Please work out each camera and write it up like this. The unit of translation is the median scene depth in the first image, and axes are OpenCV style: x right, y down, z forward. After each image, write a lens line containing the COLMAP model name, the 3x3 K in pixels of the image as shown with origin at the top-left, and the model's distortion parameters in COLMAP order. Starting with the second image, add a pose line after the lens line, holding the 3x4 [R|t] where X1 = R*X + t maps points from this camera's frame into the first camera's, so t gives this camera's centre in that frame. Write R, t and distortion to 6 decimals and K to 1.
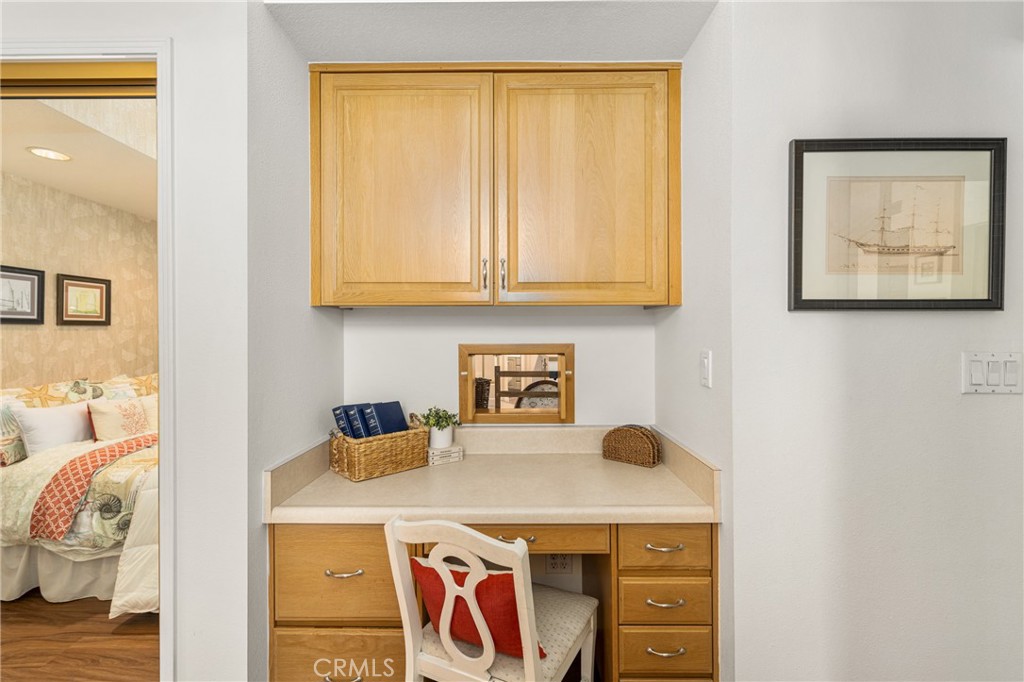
lens RADIAL K [[426.6, 0, 508.2], [0, 426.6, 334.7], [0, 0, 1]] dist [0.000922, -0.000221]
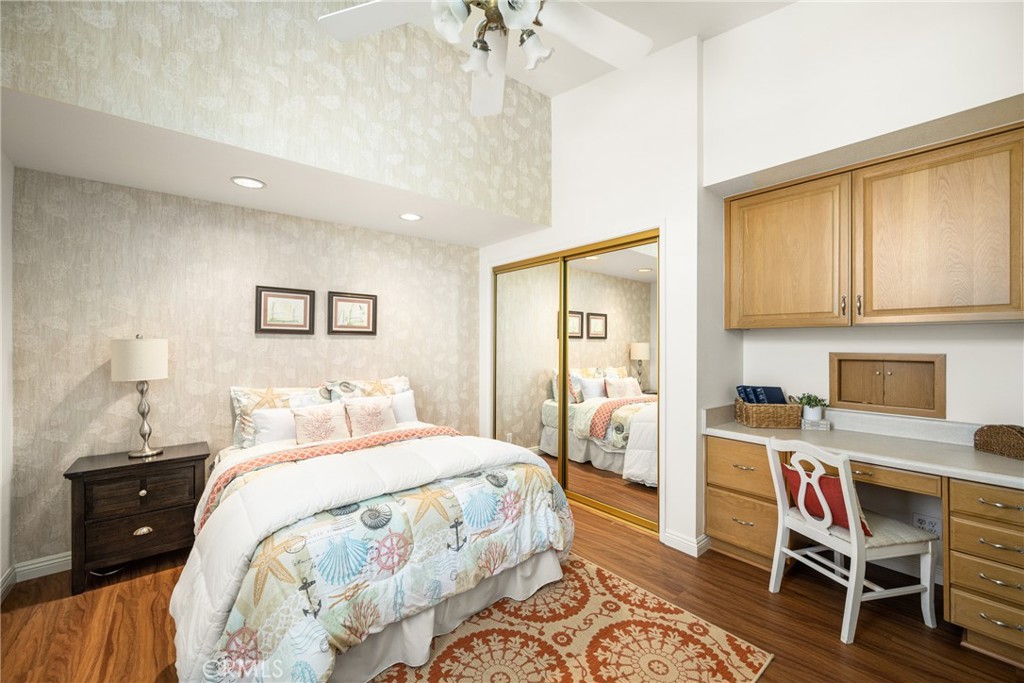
lens RADIAL K [[411.4, 0, 508.1], [0, 411.4, 340.3], [0, 0, 1]] dist [-0.000416, 0.000511]
pose [[0.635180, 0.000158, -0.772364, 0.290898], [-0.010034, 0.999917, -0.008048, 0.004285], [0.772299, 0.012862, 0.635129, -0.780249]]
